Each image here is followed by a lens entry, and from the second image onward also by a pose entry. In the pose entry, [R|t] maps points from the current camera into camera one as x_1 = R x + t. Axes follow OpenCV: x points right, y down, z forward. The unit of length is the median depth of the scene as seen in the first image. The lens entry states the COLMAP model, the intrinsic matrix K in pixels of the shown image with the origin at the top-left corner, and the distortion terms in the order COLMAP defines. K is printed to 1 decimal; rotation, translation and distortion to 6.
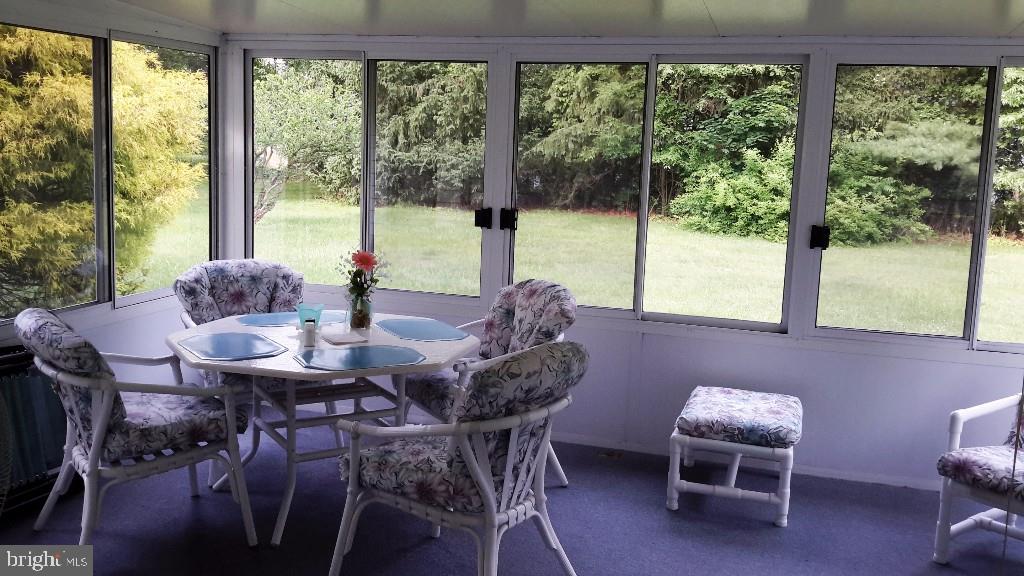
lens RADIAL K [[961.0, 0, 506.8], [0, 961.0, 273.3], [0, 0, 1]] dist [0.160989, -0.445934]
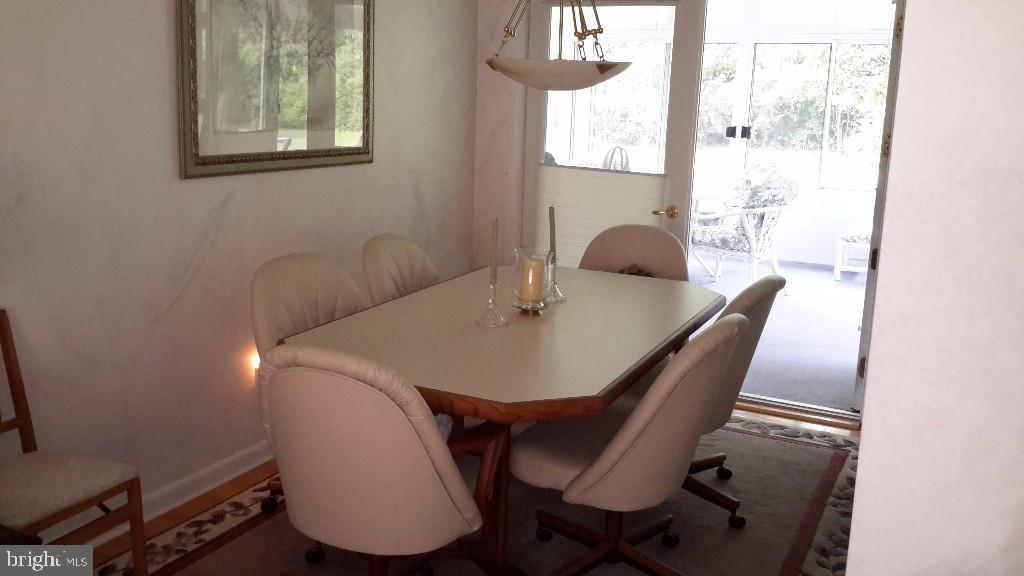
lens RADIAL K [[961.0, 0, 506.8], [0, 961.0, 273.3], [0, 0, 1]] dist [0.160989, -0.445934]
pose [[0.986313, 0.020819, -0.163565, -0.212584], [-0.012075, 0.998453, 0.054272, 0.175699], [0.164442, -0.051554, 0.985039, -1.343035]]
